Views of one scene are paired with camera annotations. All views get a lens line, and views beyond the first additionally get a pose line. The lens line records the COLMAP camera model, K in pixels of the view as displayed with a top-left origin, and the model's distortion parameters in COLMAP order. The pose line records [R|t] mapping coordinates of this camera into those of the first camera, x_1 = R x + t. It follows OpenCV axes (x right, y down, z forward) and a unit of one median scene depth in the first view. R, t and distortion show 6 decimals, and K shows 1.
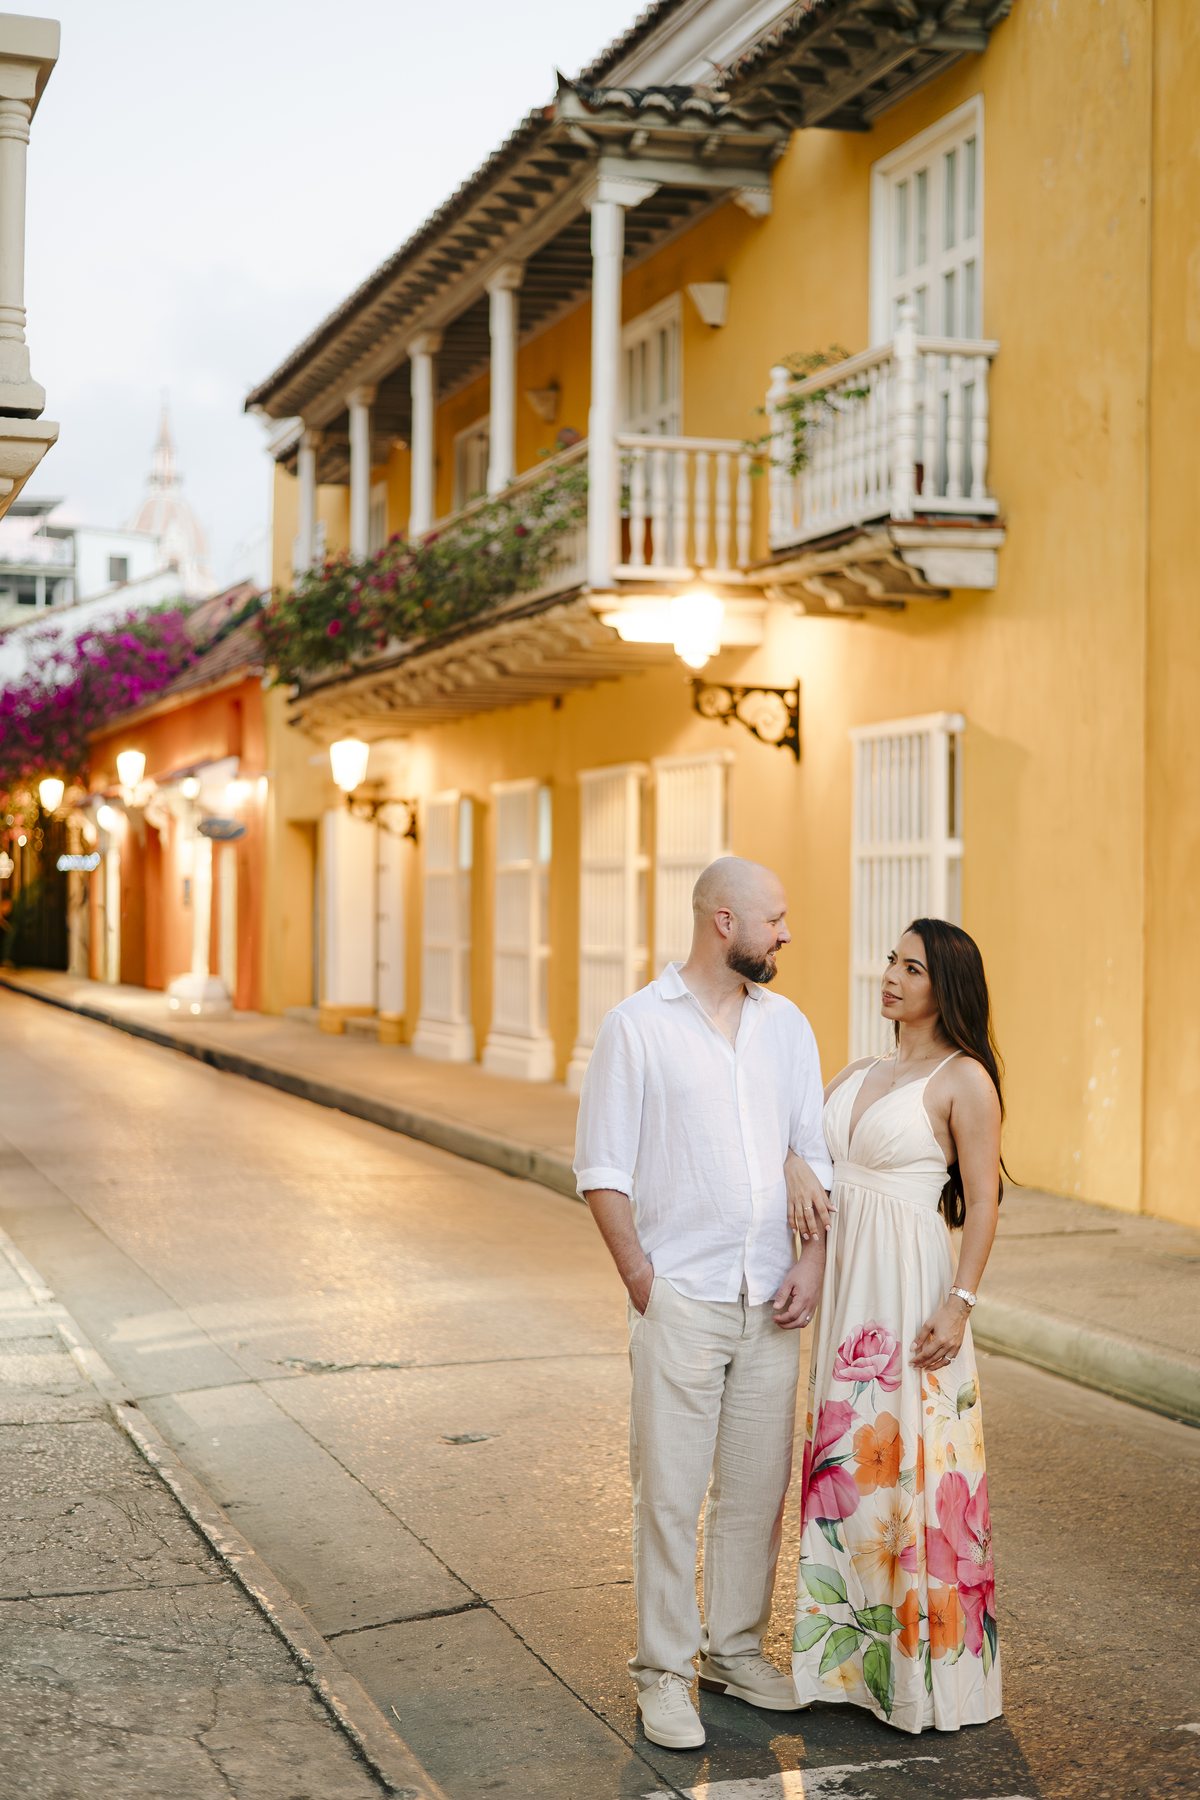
lens RADIAL K [[2666.4, 0, 600.0], [0, 2666.4, 900.0], [0, 0, 1]] dist [-0.031602, 0.099238]
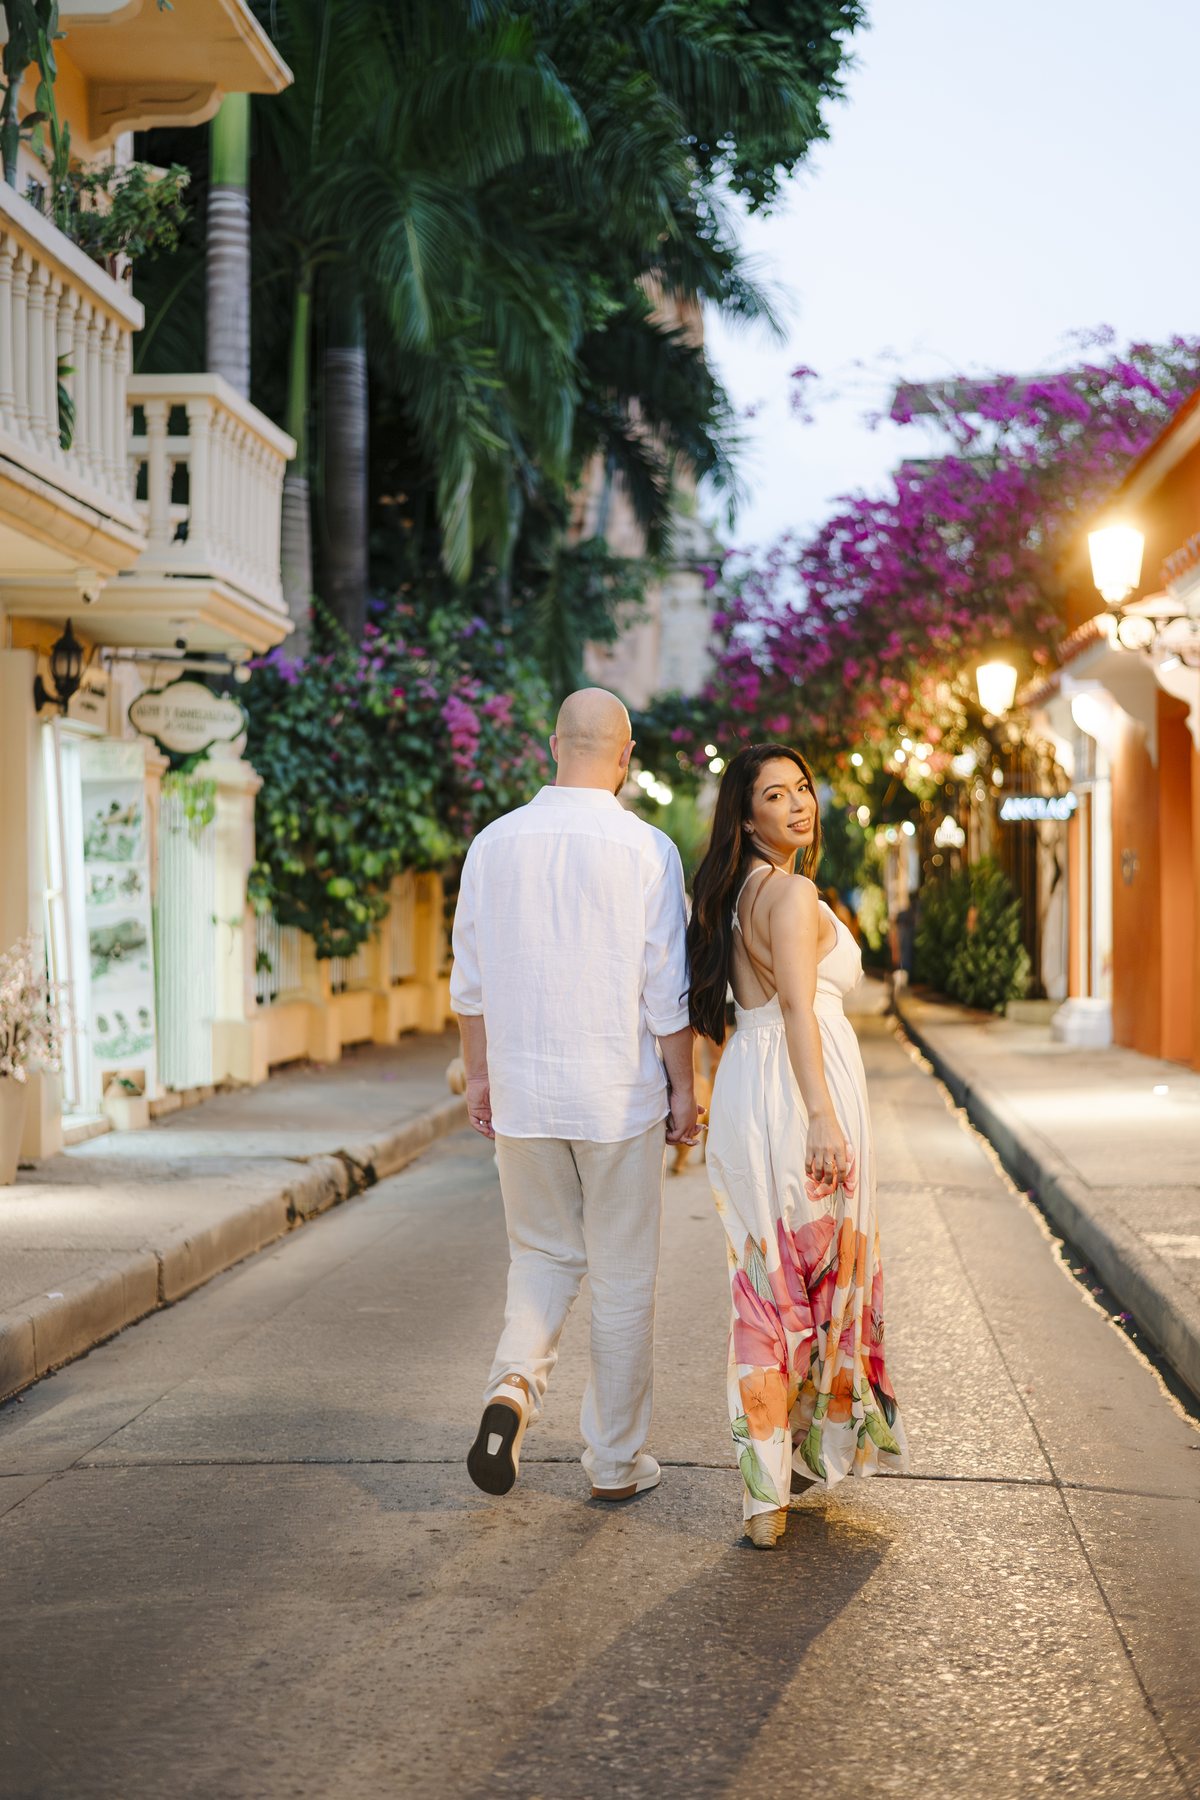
lens RADIAL K [[2672.4, 0, 602.6], [0, 2672.4, 971.0], [0, 0, 1]] dist [0.020071, 0.104618]
pose [[0.922522, -0.004337, -0.385919, -0.190655], [0.011302, 0.999812, 0.015782, 0.022589], [0.385778, -0.018921, 0.922398, 1.265390]]
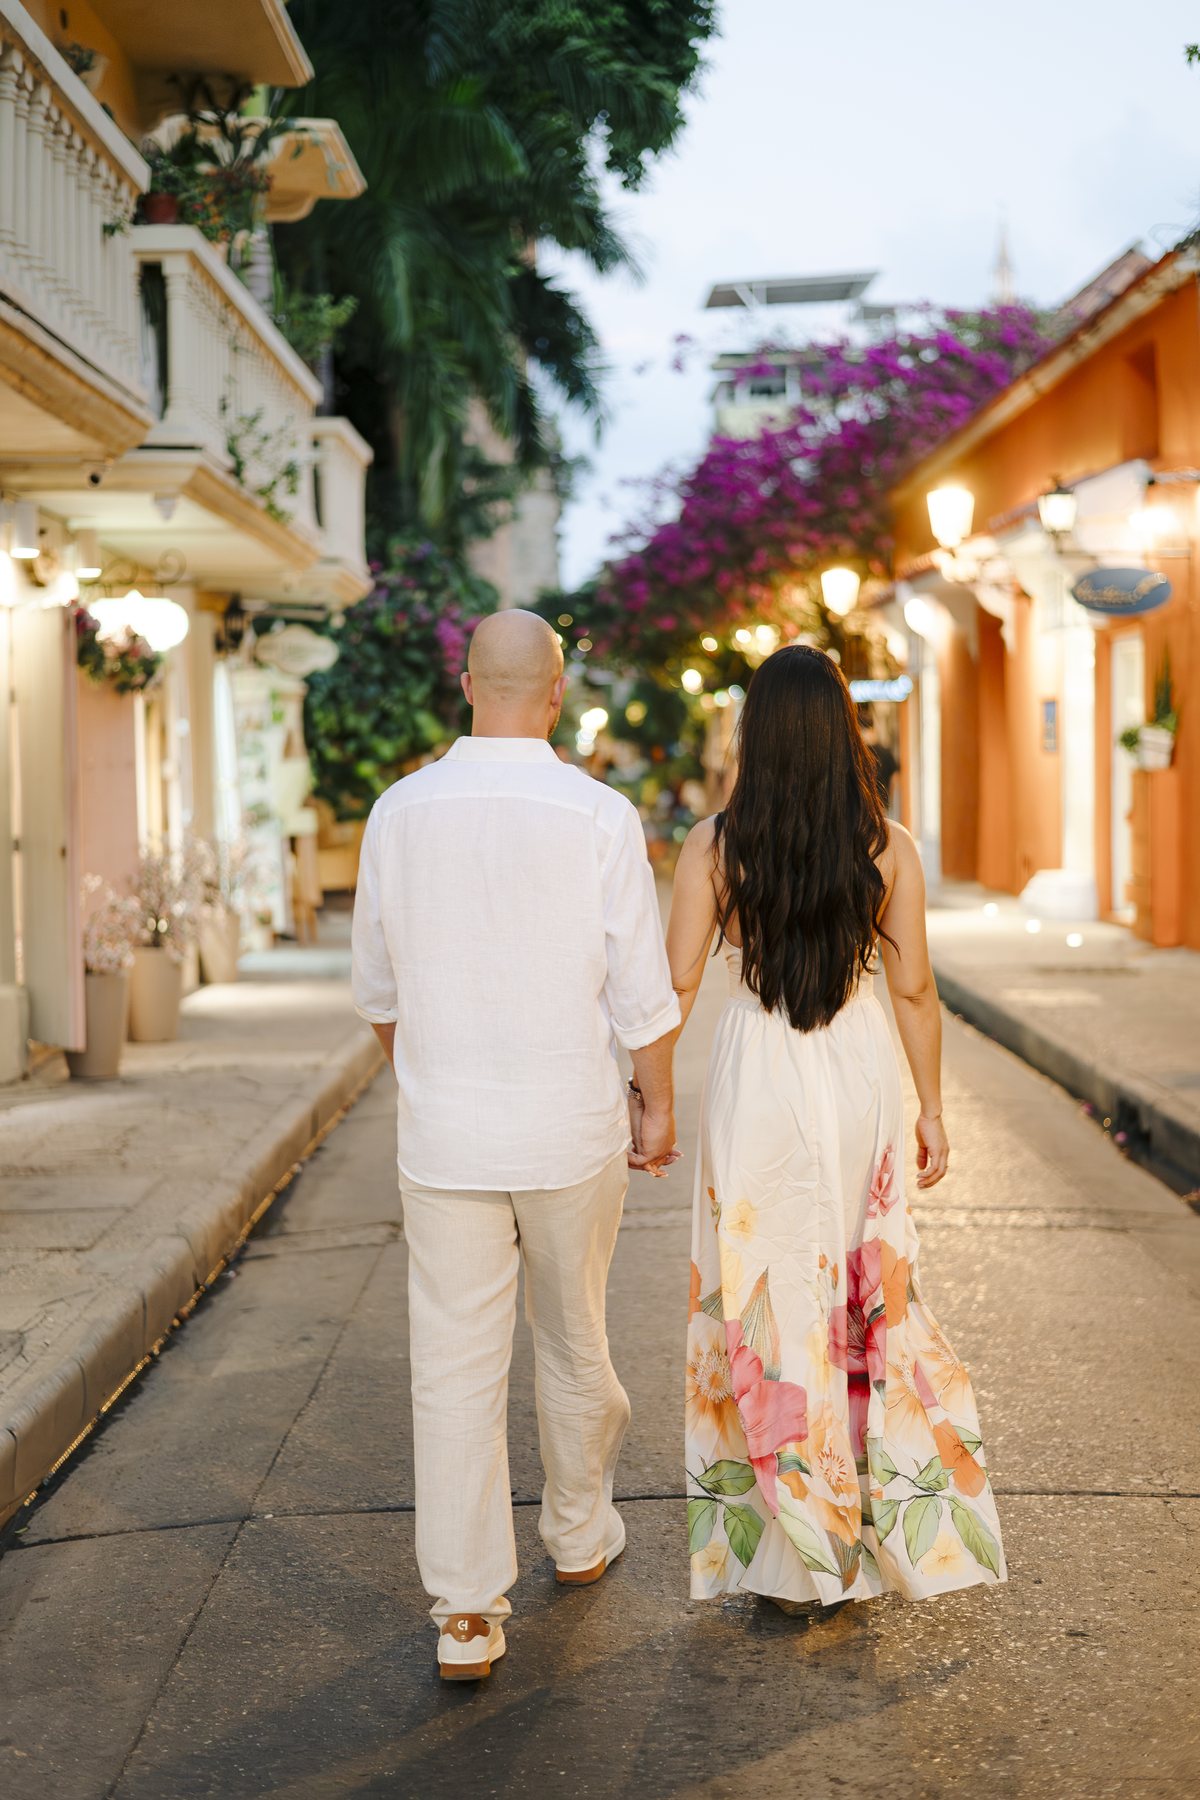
lens RADIAL K [[2669.4, 0, 600.0], [0, 2669.4, 900.0], [0, 0, 1]] dist [-0.002935, 0.018994]
pose [[0.950004, -0.011222, -0.312035, -0.151570], [0.027357, 0.998502, 0.047380, 0.010986], [0.311036, -0.053548, 0.948888, 0.936411]]
